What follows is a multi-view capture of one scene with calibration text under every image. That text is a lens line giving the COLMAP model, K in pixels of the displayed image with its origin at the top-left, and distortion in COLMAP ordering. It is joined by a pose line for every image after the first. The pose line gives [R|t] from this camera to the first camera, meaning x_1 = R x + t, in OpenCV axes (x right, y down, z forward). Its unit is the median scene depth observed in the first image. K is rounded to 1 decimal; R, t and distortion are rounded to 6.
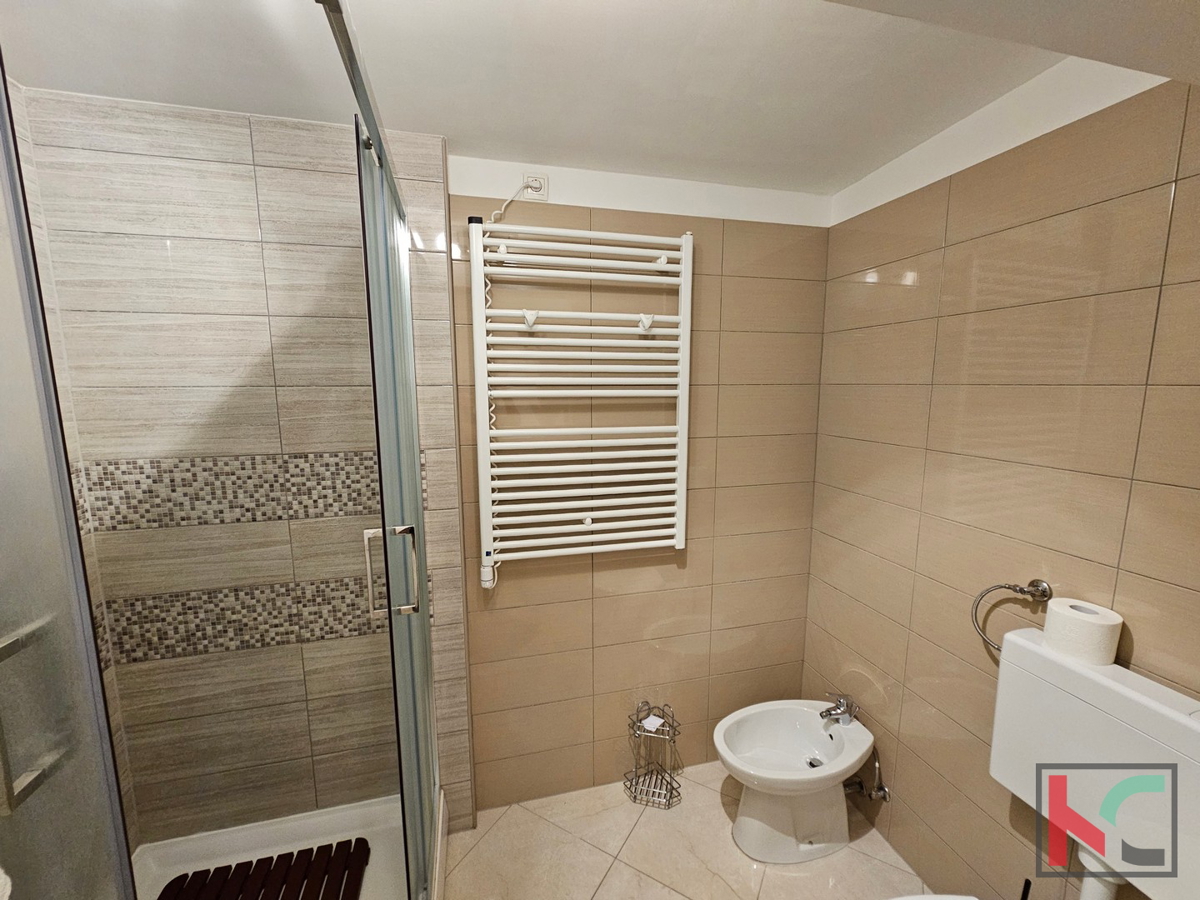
lens RADIAL K [[491.0, 0, 599.5], [0, 491.0, 454.6], [0, 0, 1]] dist [-0.002687, 0.000100]
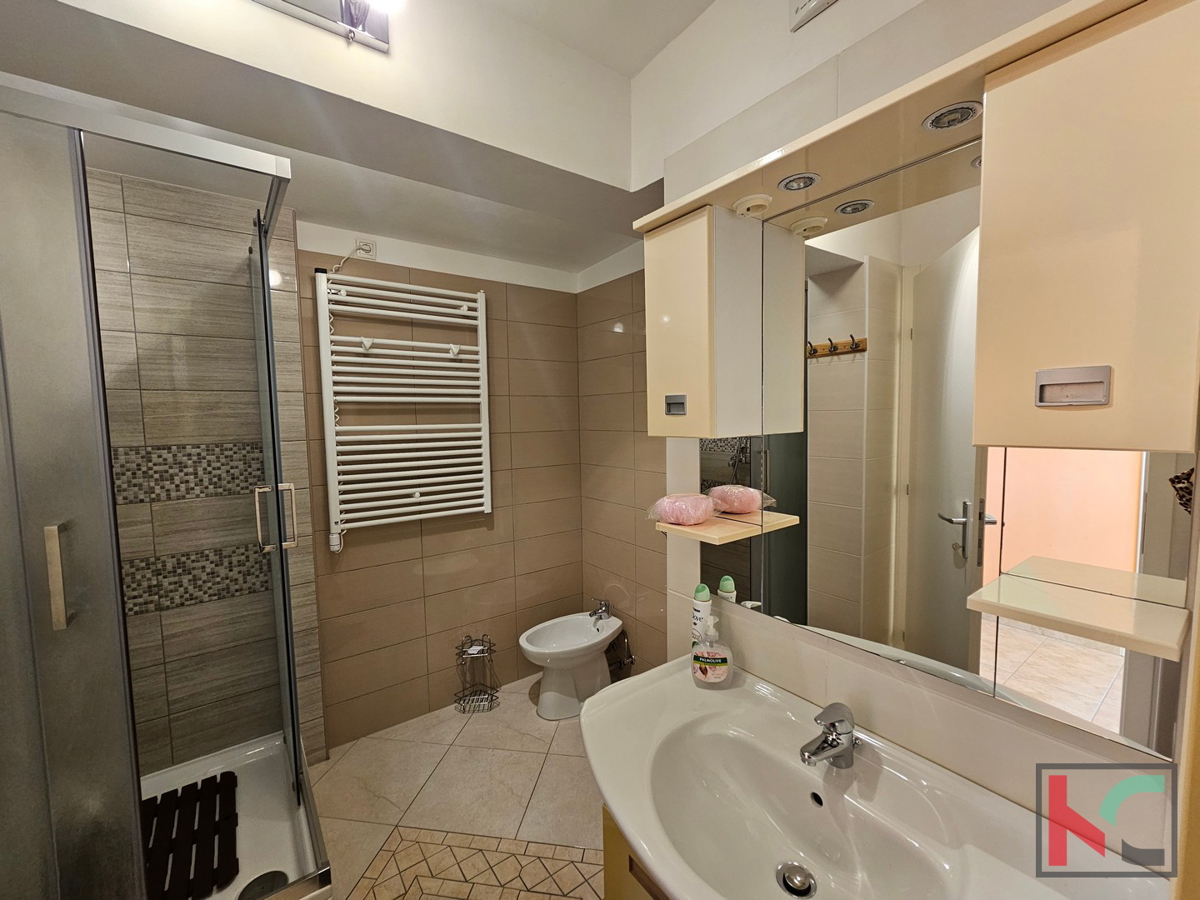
lens RADIAL K [[491.0, 0, 599.5], [0, 491.0, 454.6], [0, 0, 1]] dist [-0.002687, 0.000100]
pose [[0.927513, -0.041147, 0.371519, -0.060727], [0.067237, 0.996076, -0.057542, 0.151438], [-0.367694, 0.078351, 0.926640, -0.477833]]
